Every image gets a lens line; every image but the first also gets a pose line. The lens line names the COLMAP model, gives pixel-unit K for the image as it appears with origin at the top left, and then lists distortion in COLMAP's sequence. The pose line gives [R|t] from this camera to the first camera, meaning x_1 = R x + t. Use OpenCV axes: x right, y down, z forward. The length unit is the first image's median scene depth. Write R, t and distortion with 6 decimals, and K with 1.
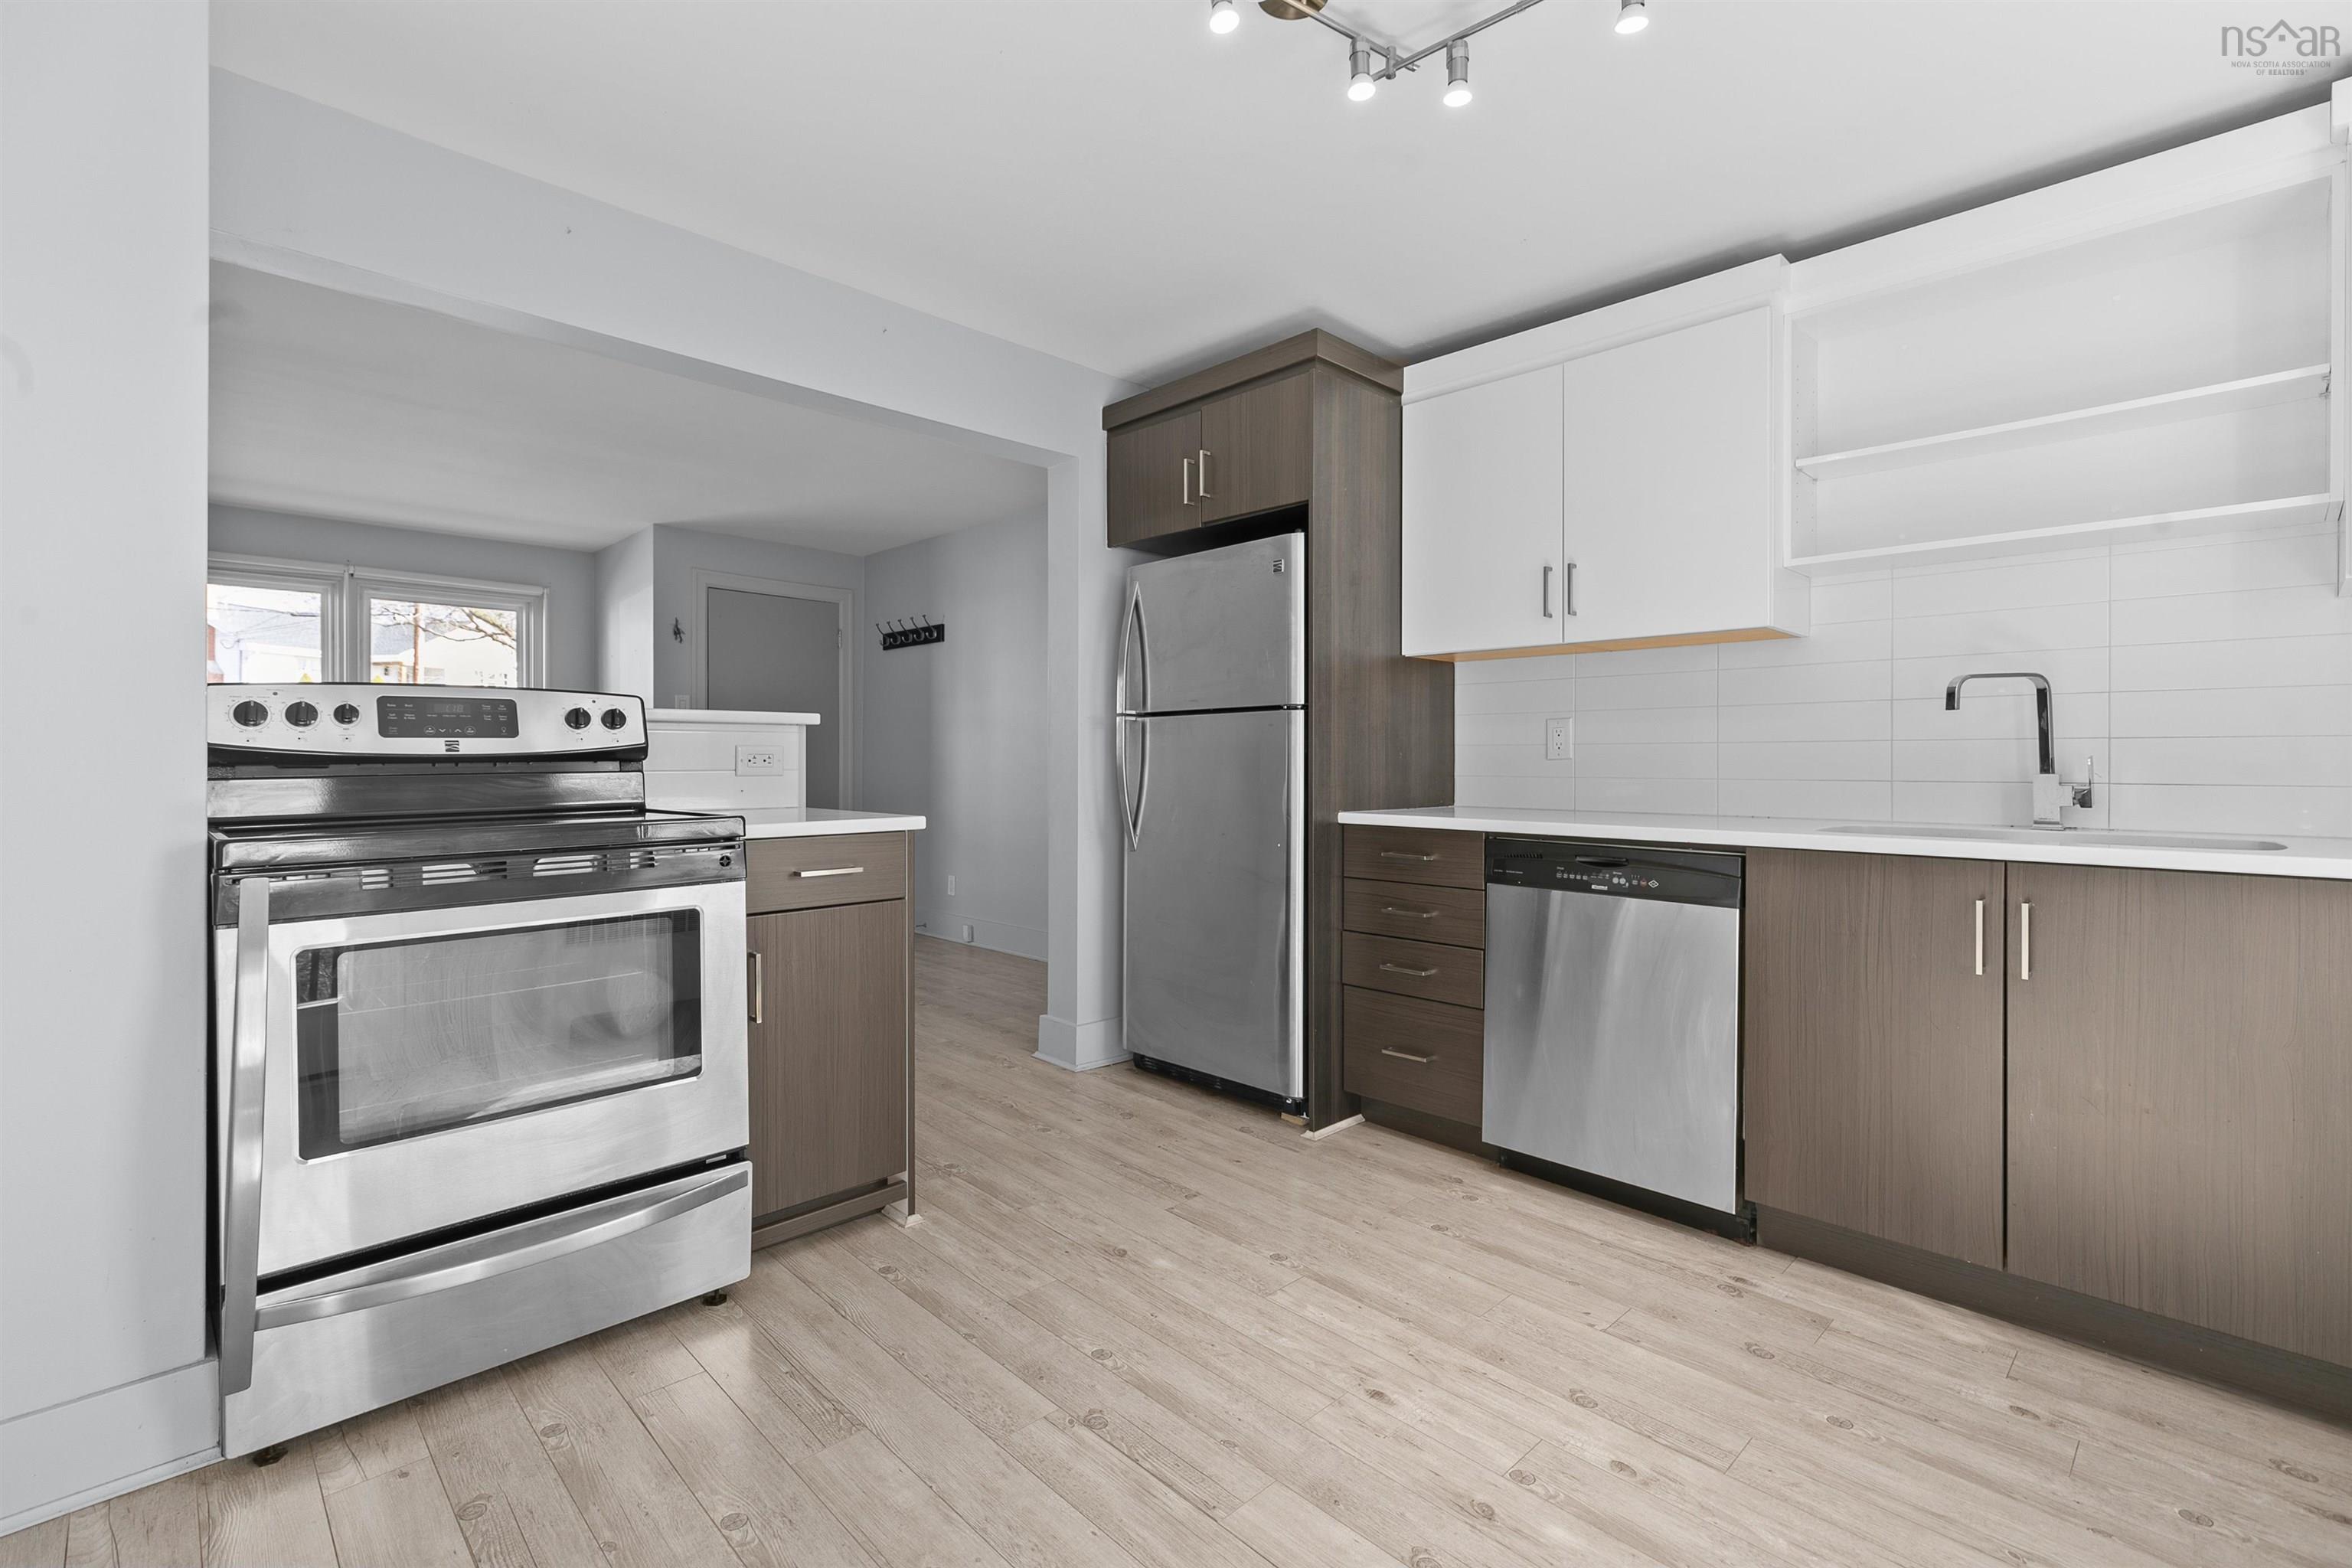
lens RADIAL K [[1064.7, 0, 1177.4], [0, 1064.7, 755.9], [0, 0, 1]] dist [0.003702, -0.000085]
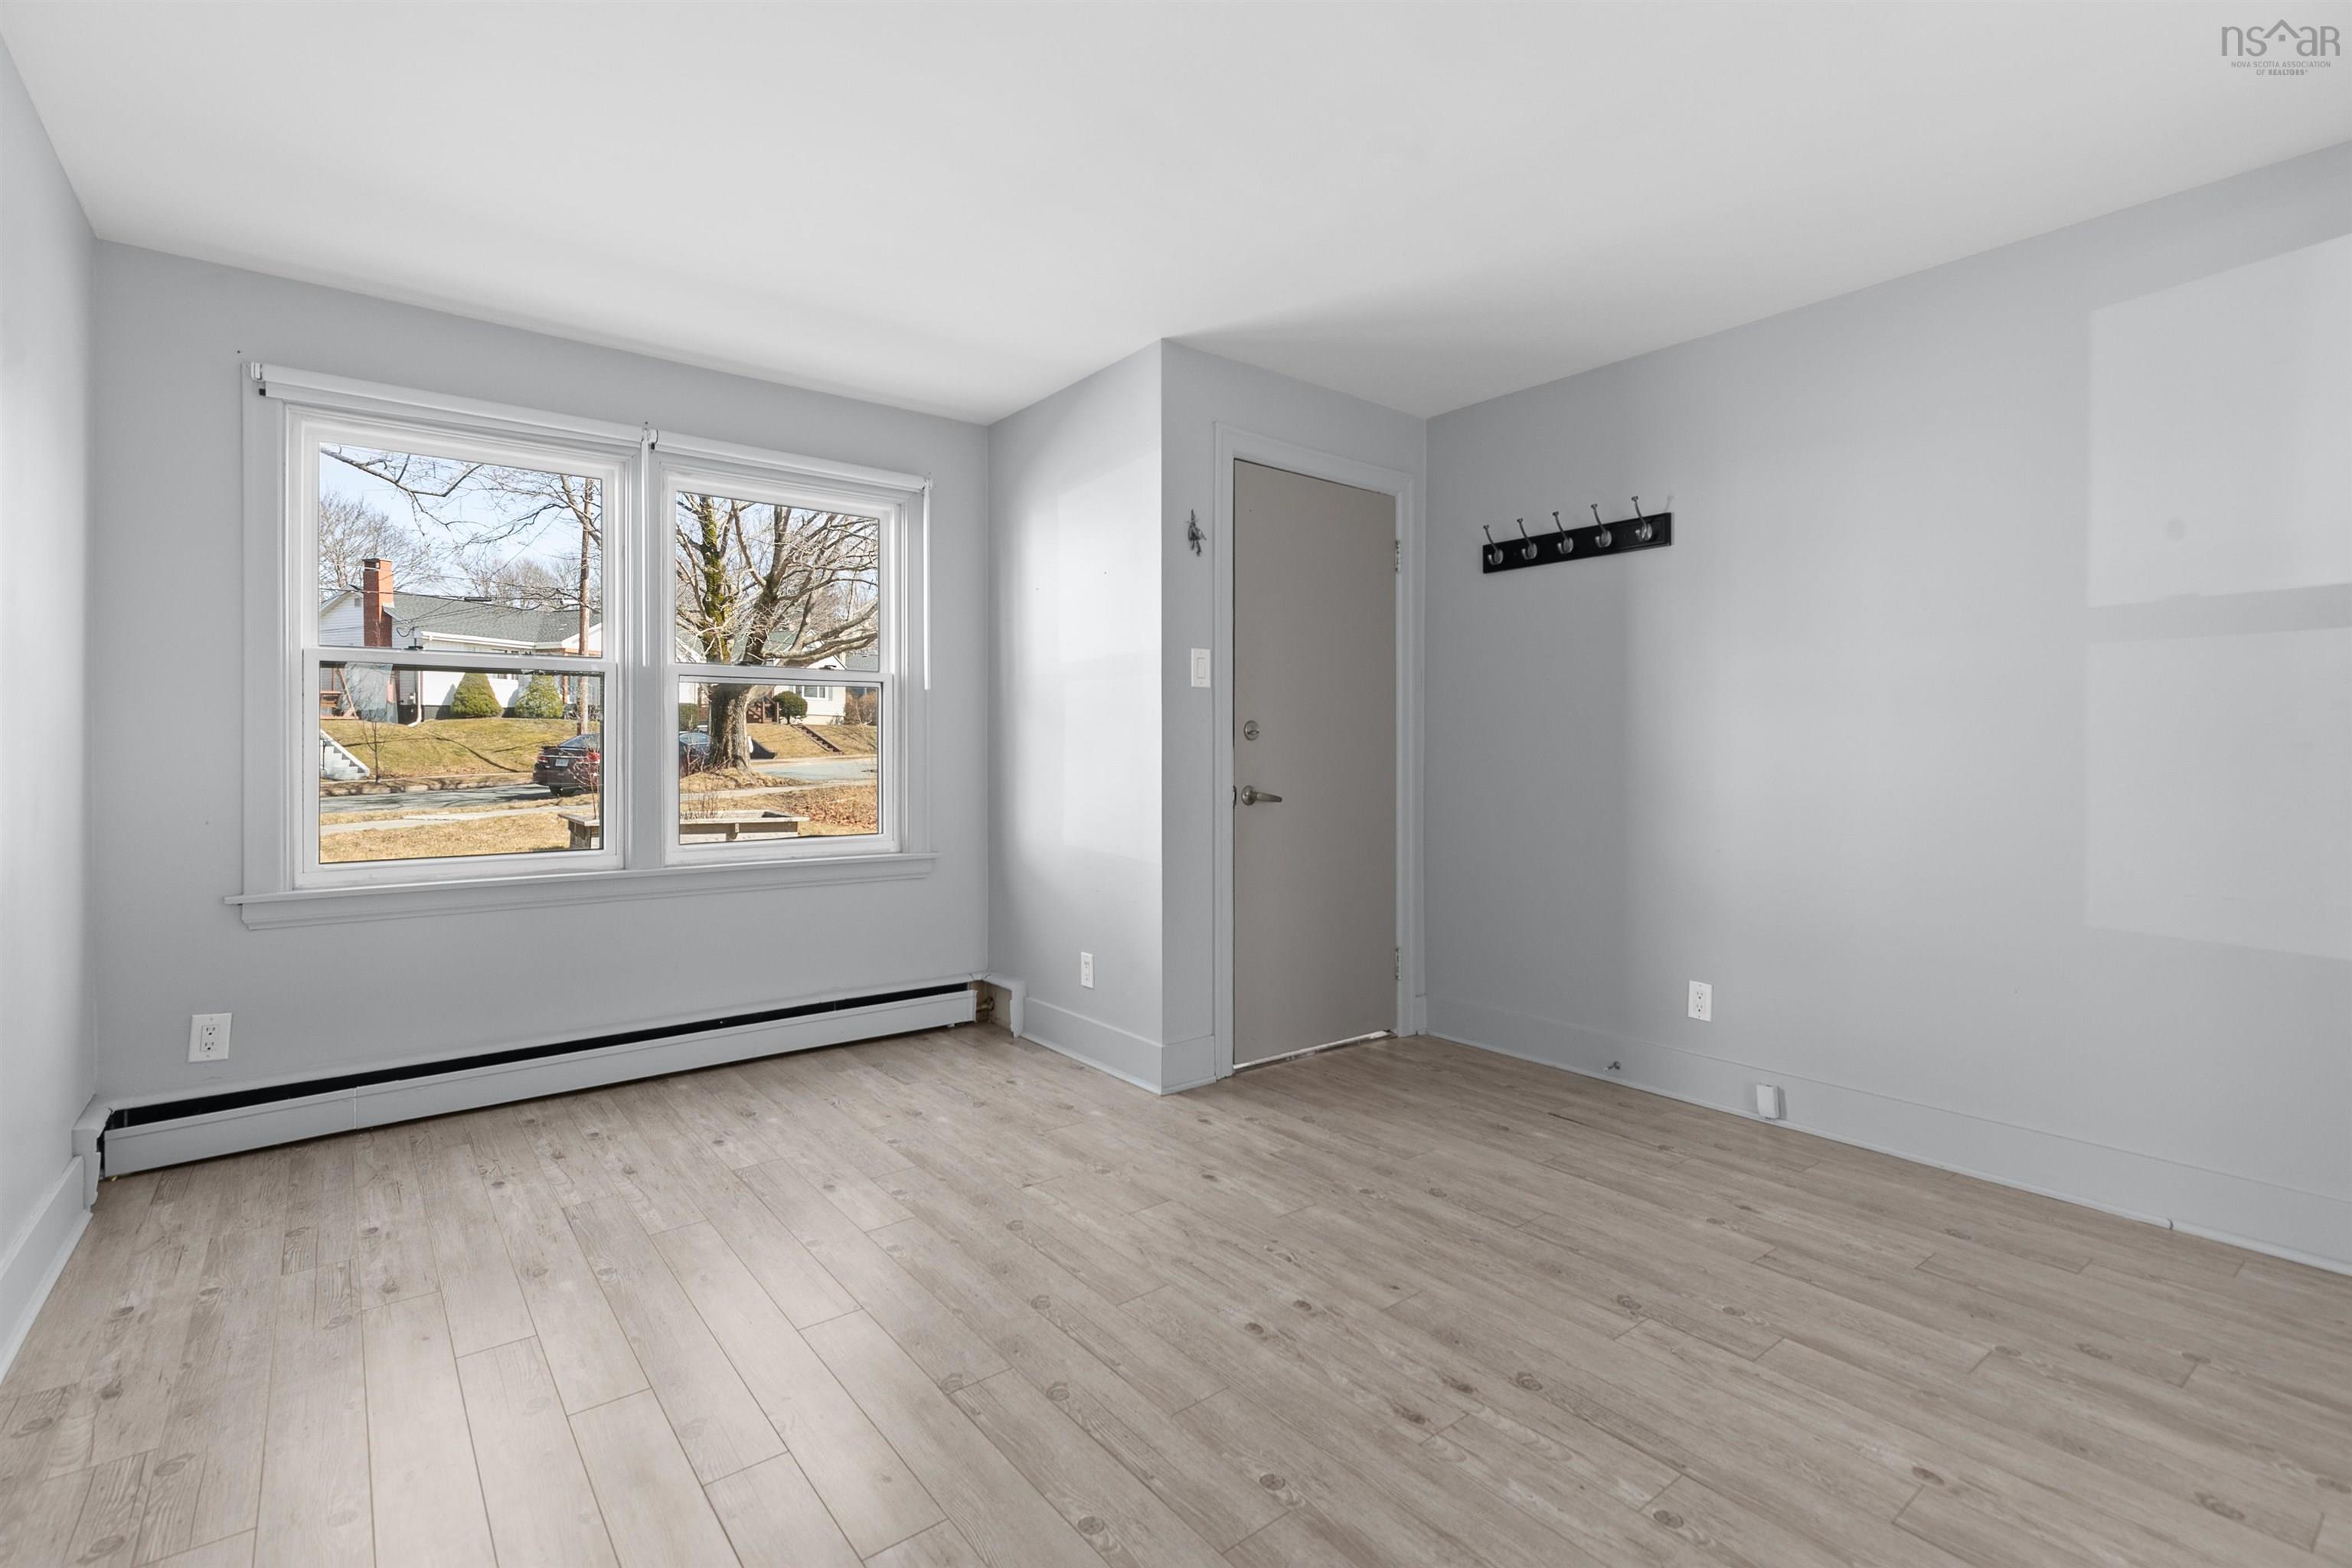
lens RADIAL K [[1075.9, 0, 1166.3], [0, 1075.9, 740.7], [0, 0, 1]] dist [0.004611, -0.000711]
pose [[0.995079, -0.003027, -0.099034, -0.410945], [0.002667, 0.999989, -0.003758, -0.006888], [0.099044, 0.003476, 0.995077, 0.421639]]
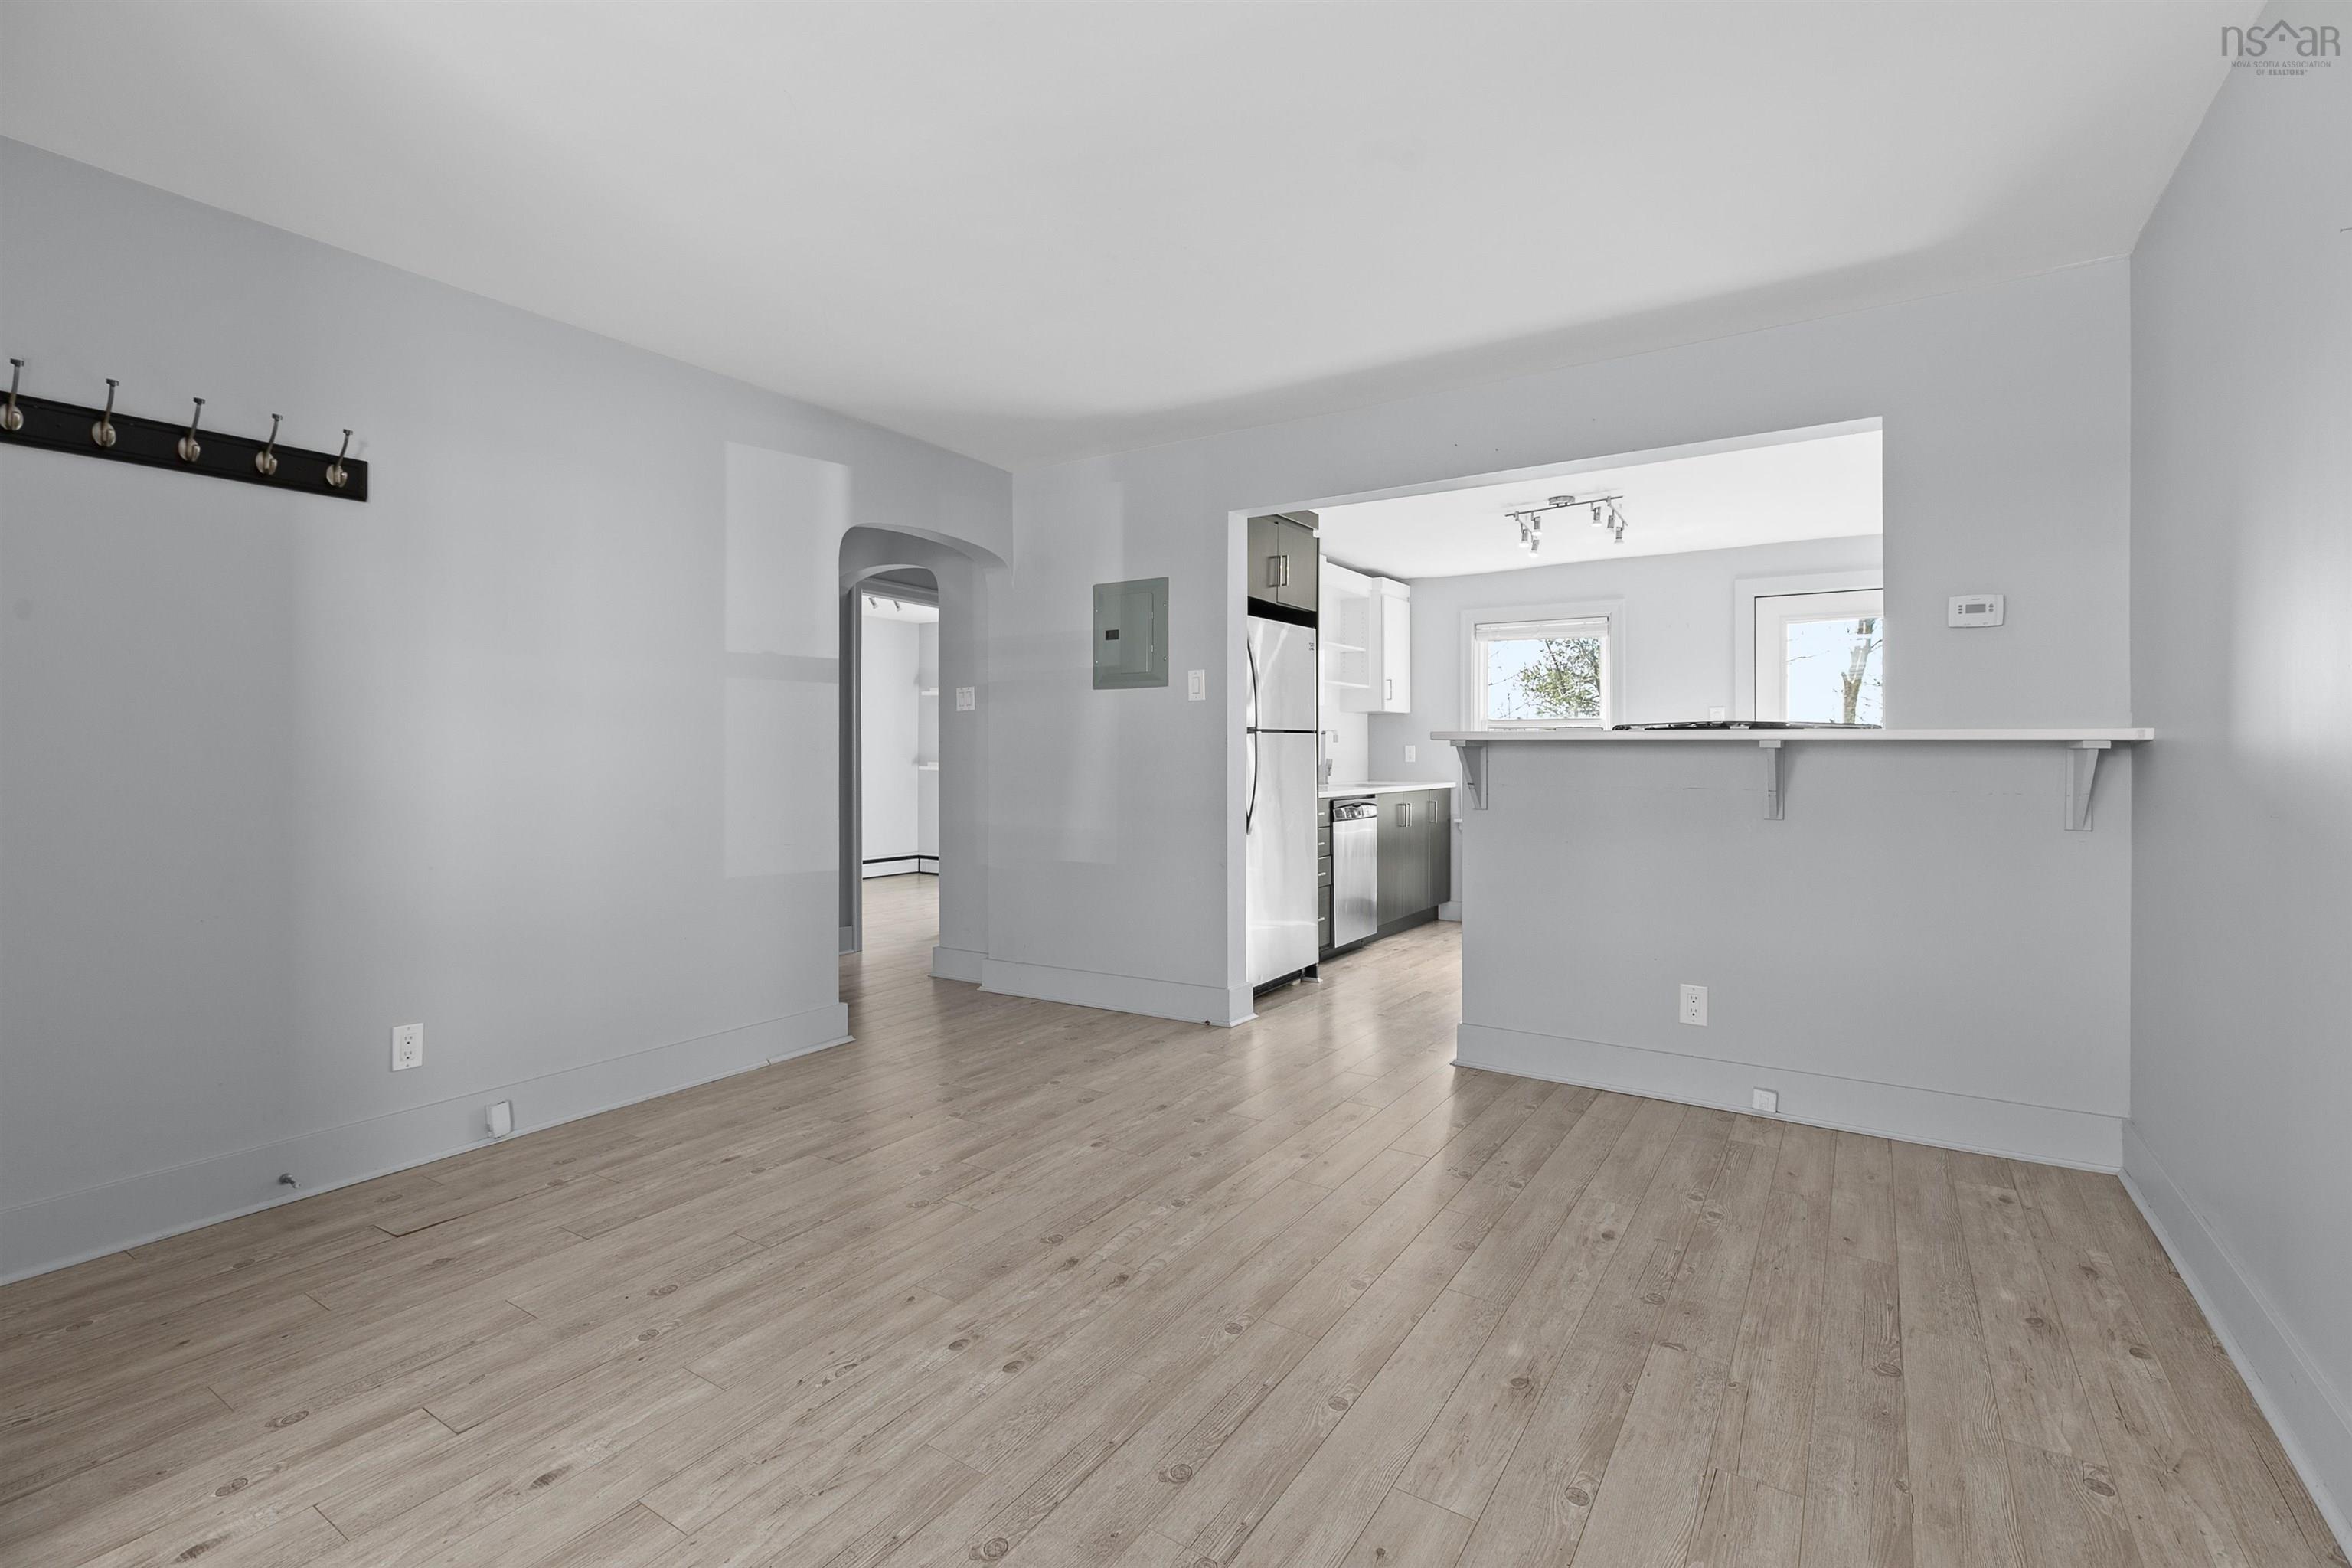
lens RADIAL K [[1064.7, 0, 1177.4], [0, 1064.7, 755.9], [0, 0, 1]] dist [0.003702, -0.000085]
pose [[-0.232078, -0.007560, 0.972668, -0.710567], [-0.003484, 0.999970, 0.006941, -0.006829], [-0.972691, -0.001778, -0.232097, 0.760810]]
